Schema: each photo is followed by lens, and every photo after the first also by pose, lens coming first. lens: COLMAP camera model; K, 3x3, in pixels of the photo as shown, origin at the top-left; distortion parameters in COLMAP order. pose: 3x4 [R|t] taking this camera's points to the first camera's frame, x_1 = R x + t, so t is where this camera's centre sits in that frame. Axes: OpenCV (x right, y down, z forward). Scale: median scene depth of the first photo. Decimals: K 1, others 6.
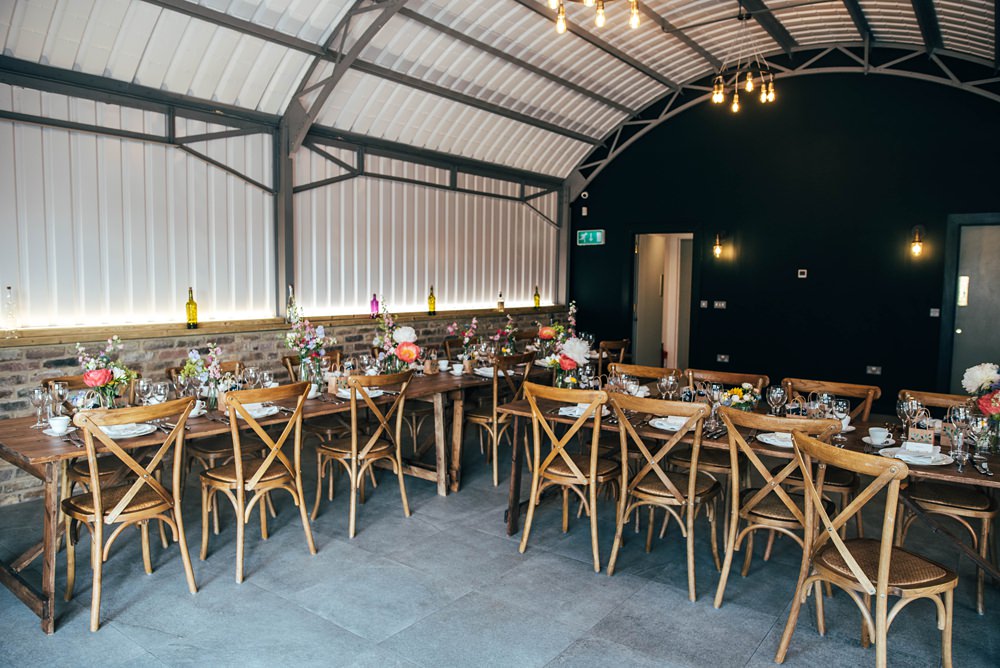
lens RADIAL K [[696.3, 0, 498.4], [0, 696.3, 334.5], [0, 0, 1]] dist [-0.006088, -0.001302]
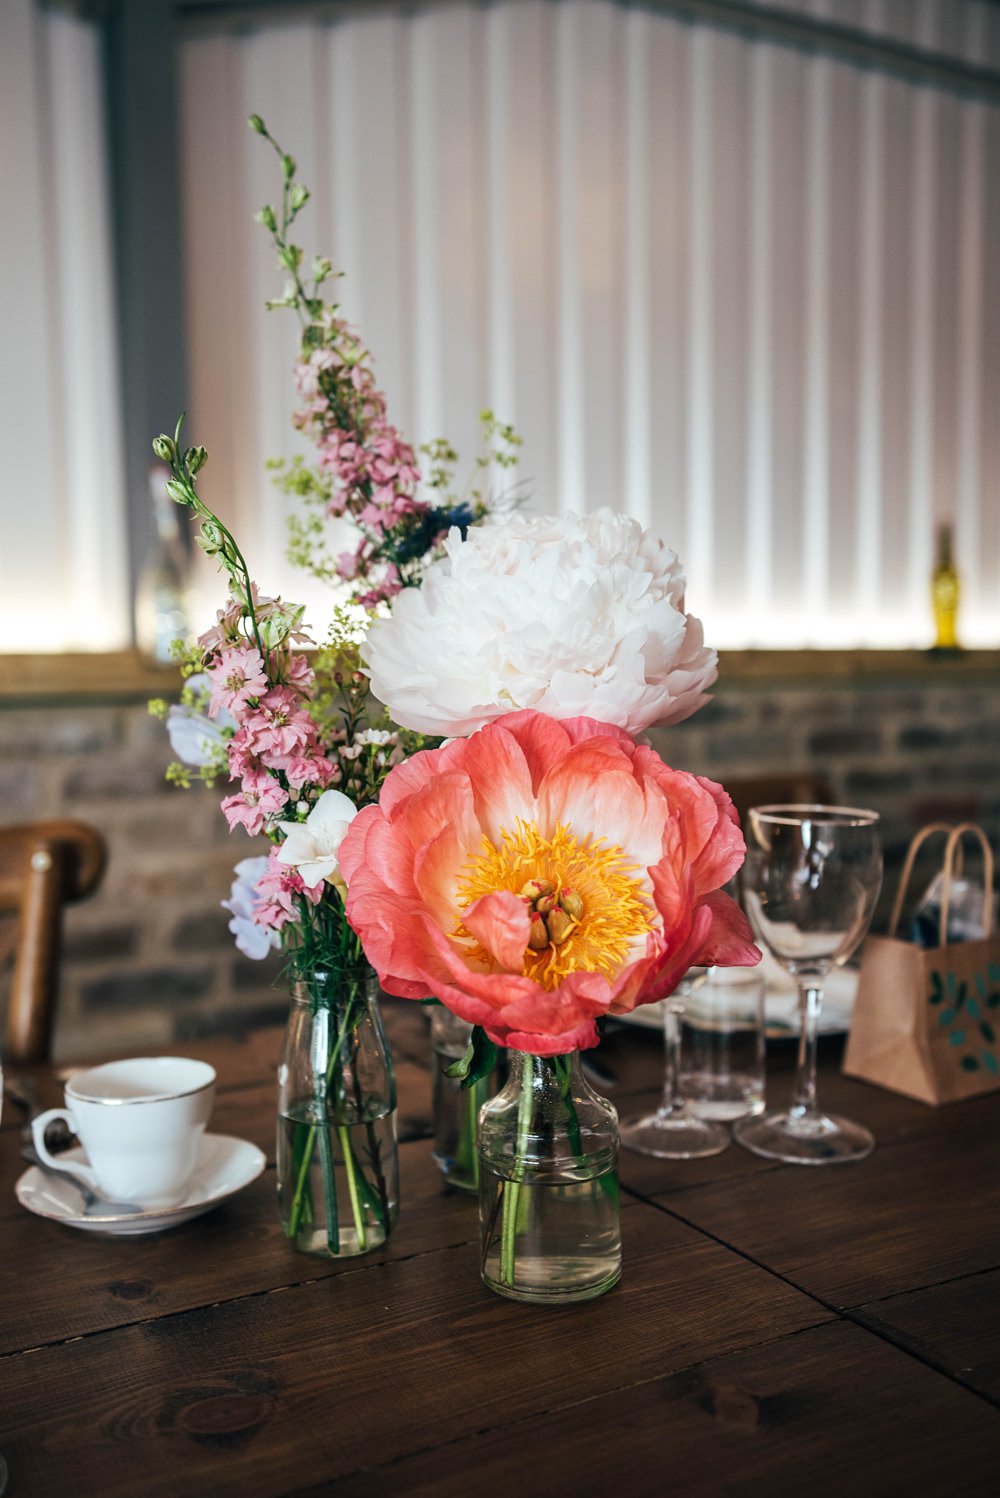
lens RADIAL K [[1378.8, 0, 499.1], [0, 1378.8, 750.3], [0, 0, 1]] dist [0.000928, 0.000000]
pose [[0.917541, 0.003989, -0.397622, -0.053738], [-0.012750, 0.999731, -0.019393, 0.010615], [0.397438, 0.022864, 0.917344, 0.567576]]
